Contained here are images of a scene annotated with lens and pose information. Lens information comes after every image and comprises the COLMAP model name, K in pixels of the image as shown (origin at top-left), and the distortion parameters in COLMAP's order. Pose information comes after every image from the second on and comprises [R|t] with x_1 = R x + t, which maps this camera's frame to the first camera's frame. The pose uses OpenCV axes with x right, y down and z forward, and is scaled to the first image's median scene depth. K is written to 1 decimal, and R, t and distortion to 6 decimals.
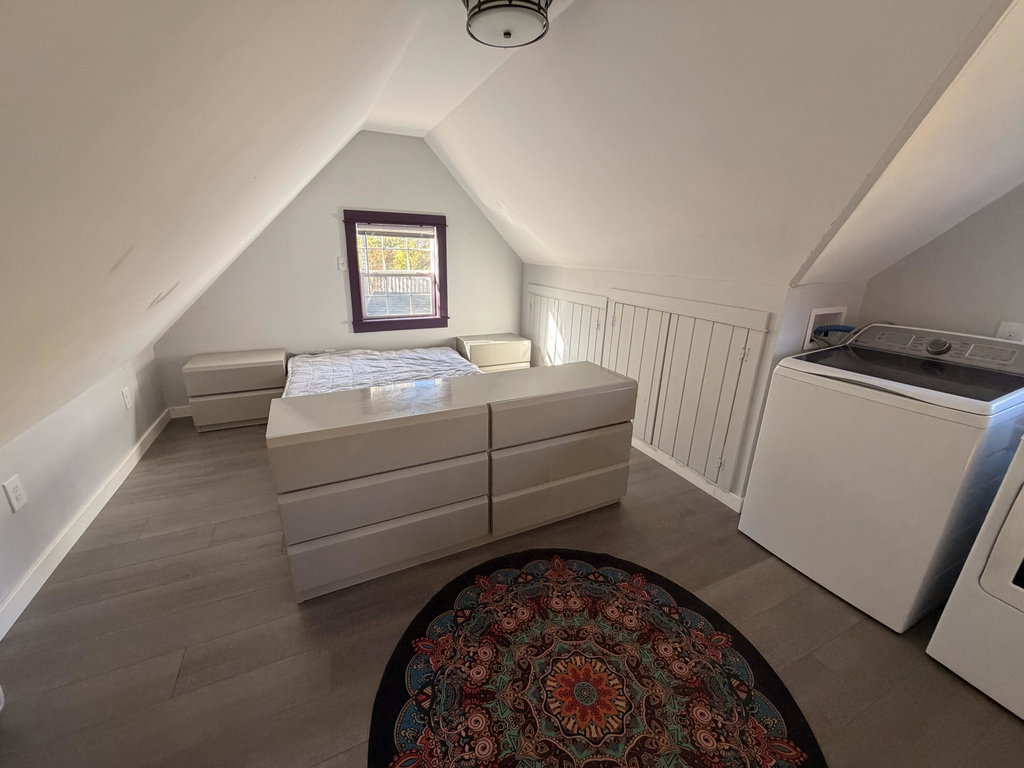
lens RADIAL K [[406.3, 0, 508.5], [0, 406.3, 383.9], [0, 0, 1]] dist [-0.000995, -0.000177]
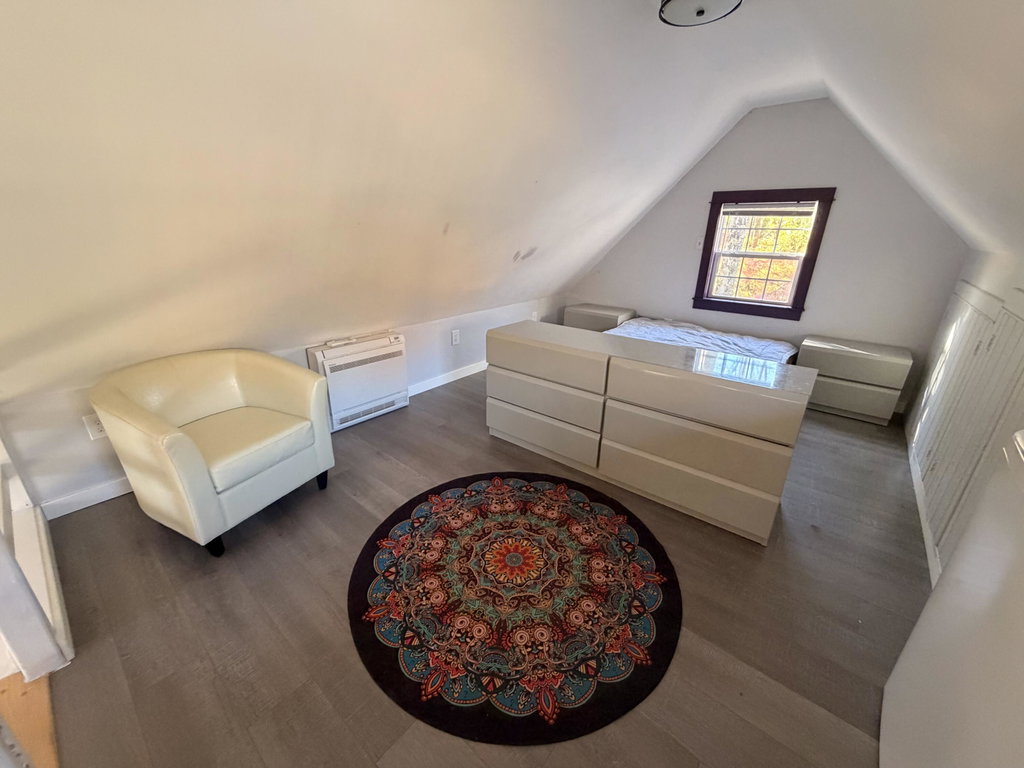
lens RADIAL K [[406.3, 0, 508.5], [0, 406.3, 383.9], [0, 0, 1]] dist [-0.000995, -0.000177]
pose [[0.416799, 0.311943, -0.853798, 0.470778], [-0.289562, 0.935905, 0.200587, -0.012805], [0.861645, 0.163623, 0.480411, 0.106397]]
